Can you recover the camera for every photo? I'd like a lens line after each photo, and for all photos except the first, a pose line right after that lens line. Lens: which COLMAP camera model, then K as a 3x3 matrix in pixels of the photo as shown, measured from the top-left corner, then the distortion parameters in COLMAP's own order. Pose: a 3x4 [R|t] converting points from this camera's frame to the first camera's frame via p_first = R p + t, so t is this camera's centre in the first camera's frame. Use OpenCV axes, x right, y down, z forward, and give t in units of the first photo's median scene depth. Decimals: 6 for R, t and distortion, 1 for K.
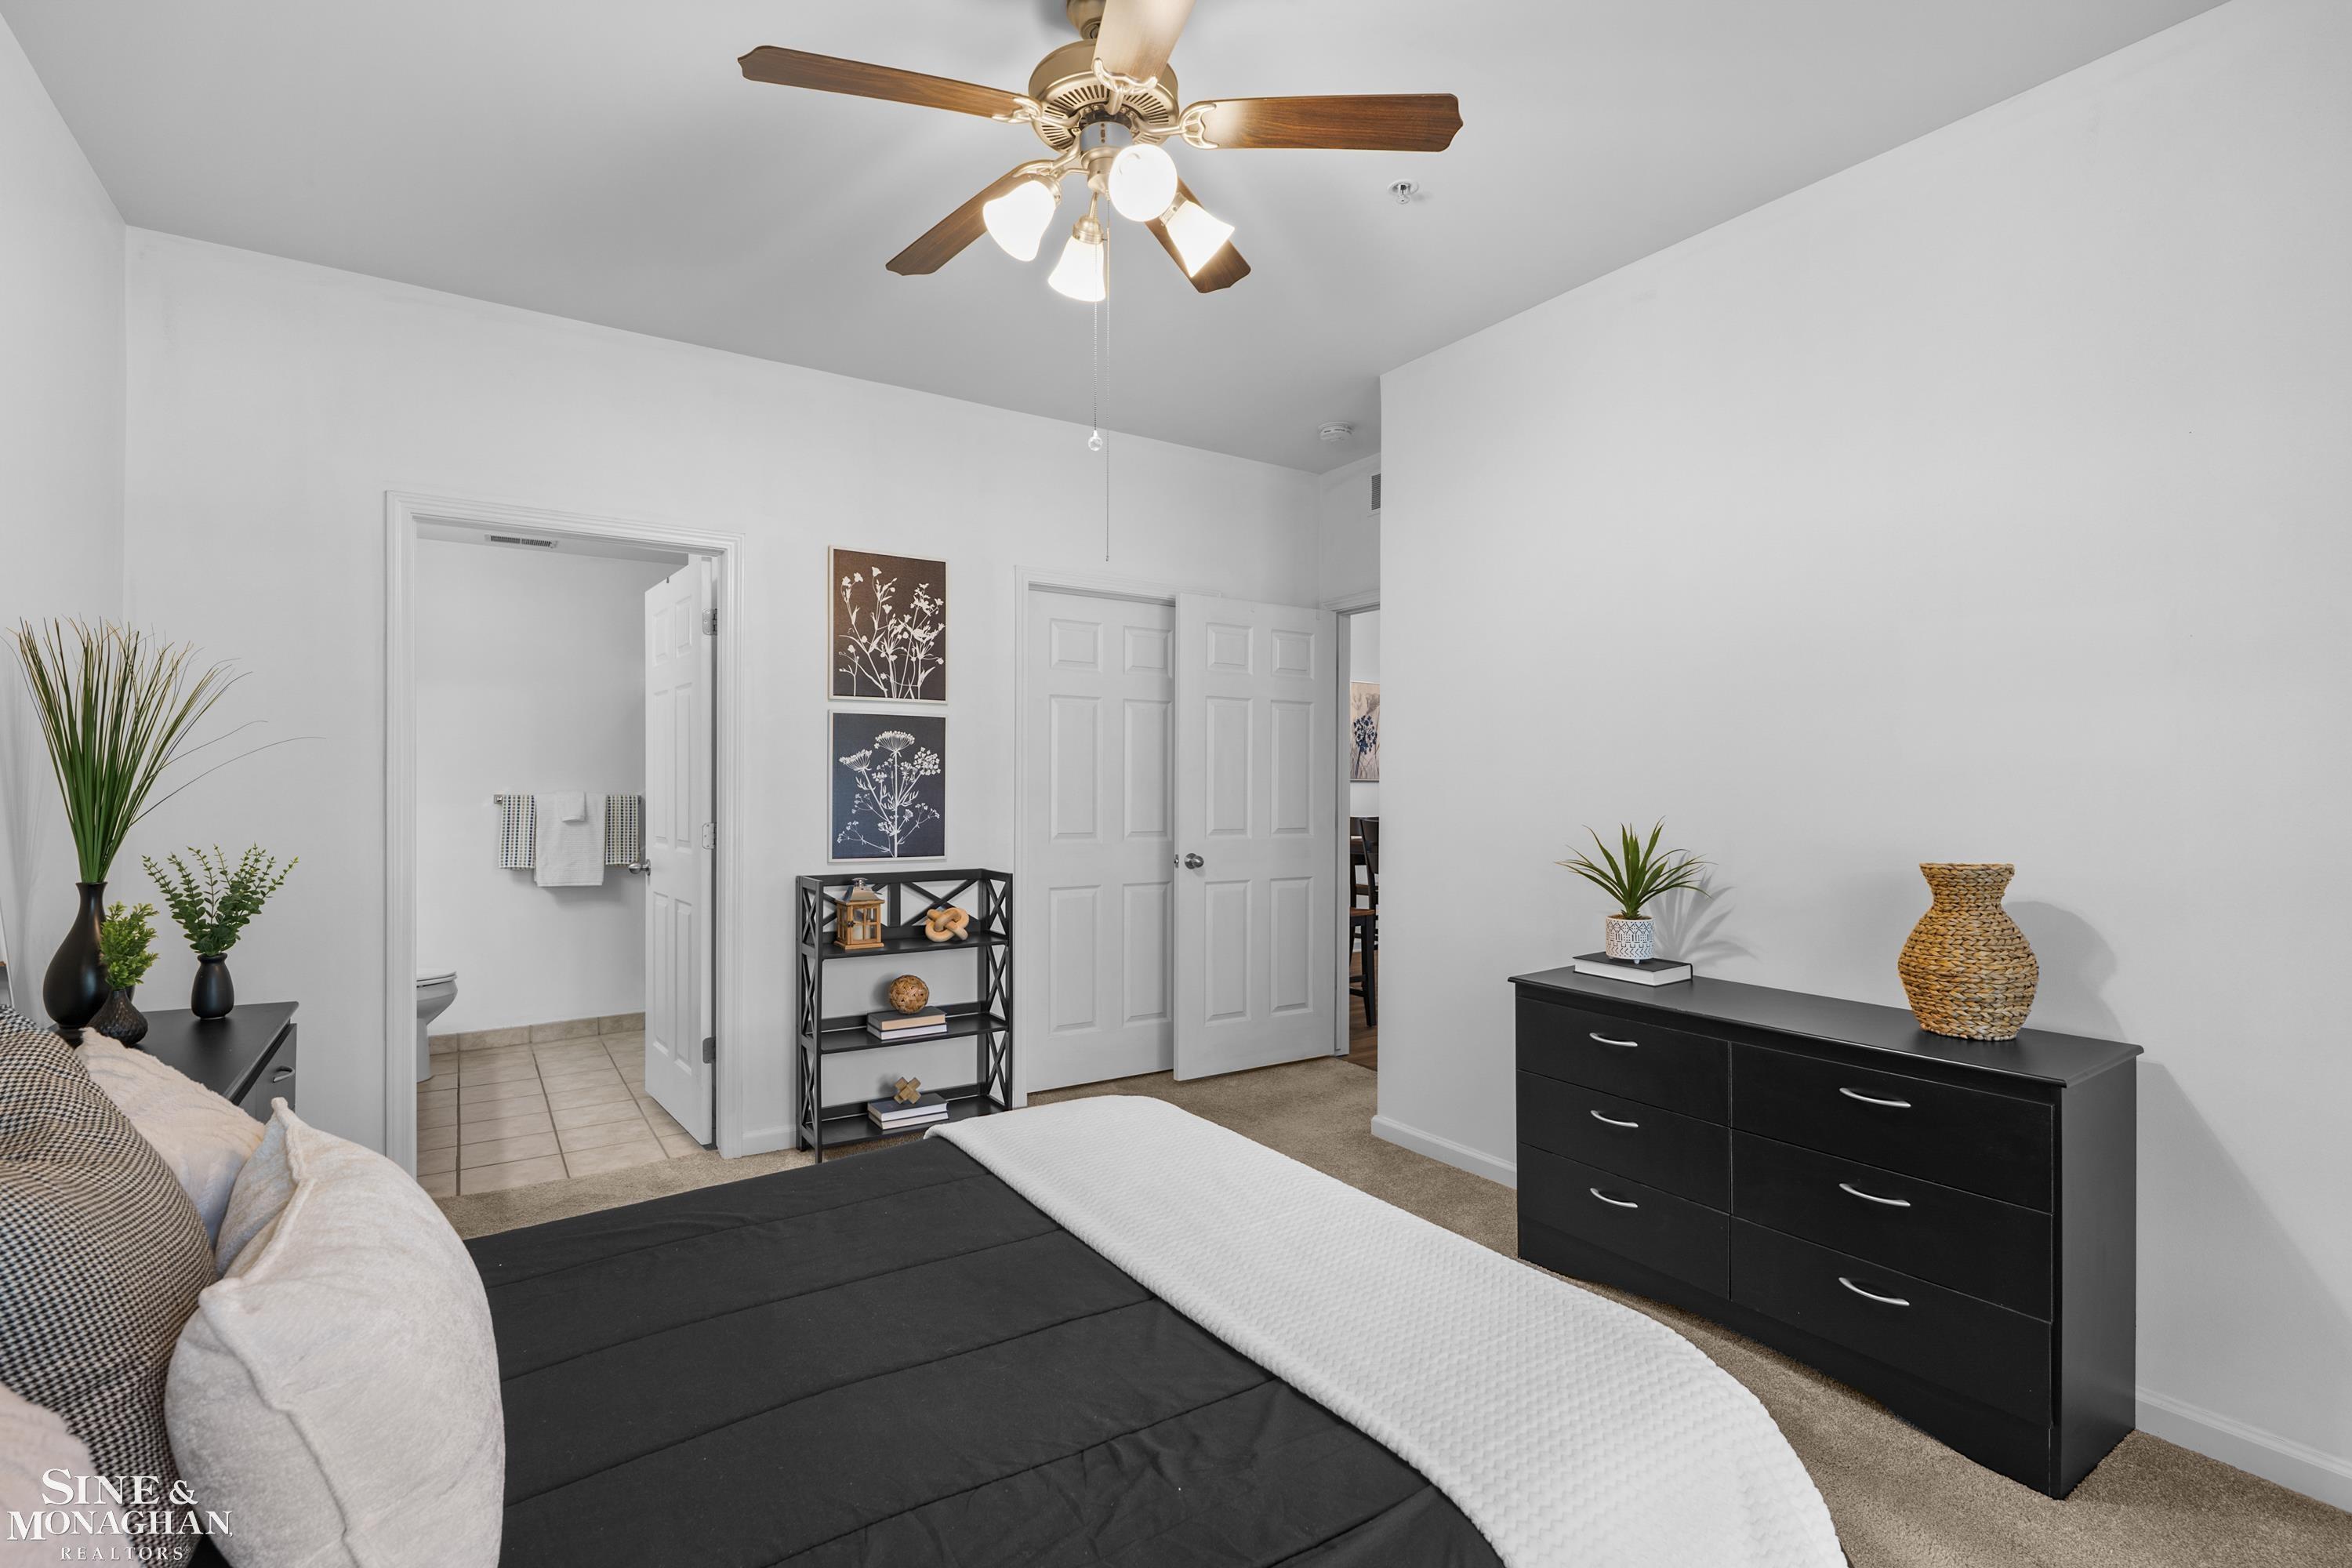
lens RADIAL K [[1074.0, 0, 1144.1], [0, 1074.0, 787.2], [0, 0, 1]] dist [-0.002974, 0.001203]
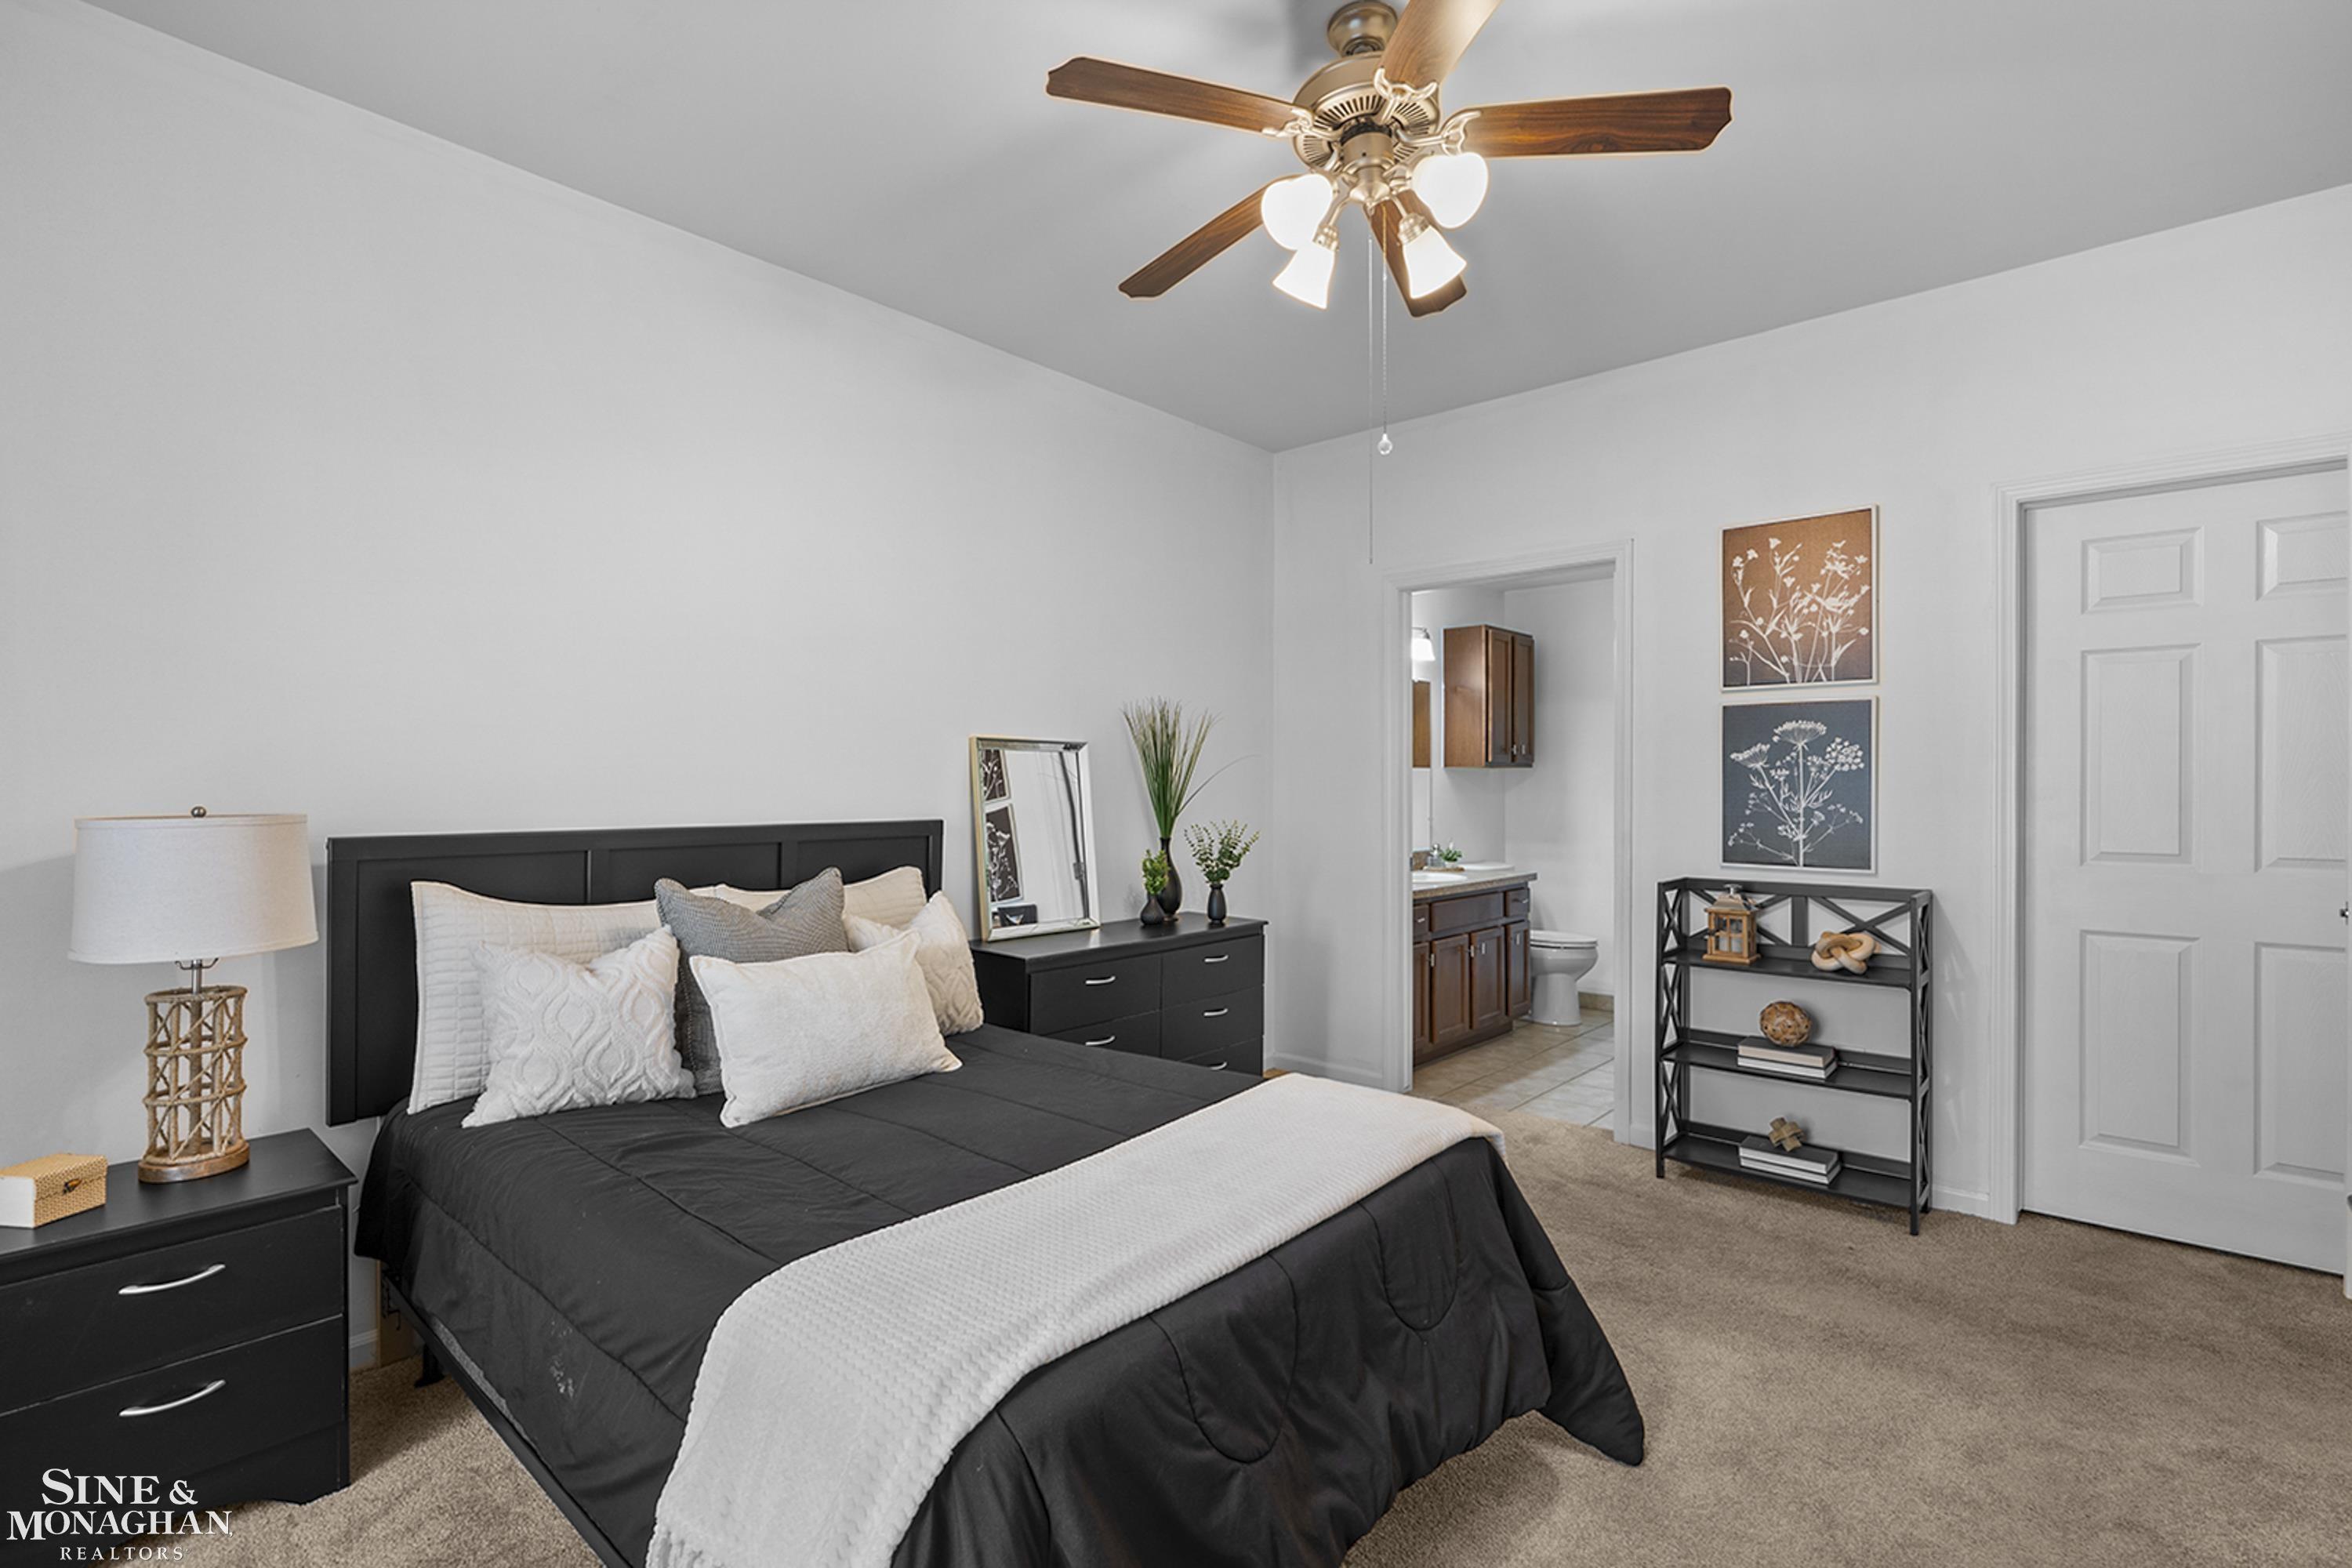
lens RADIAL K [[1074.0, 0, 1162.9], [0, 1074.0, 789.8], [0, 0, 1]] dist [-0.002974, 0.001203]
pose [[0.271668, 0.002090, -0.962389, 0.463484], [0.003757, 0.999988, 0.003233, -0.001375], [0.962384, -0.004494, 0.271657, 0.270923]]
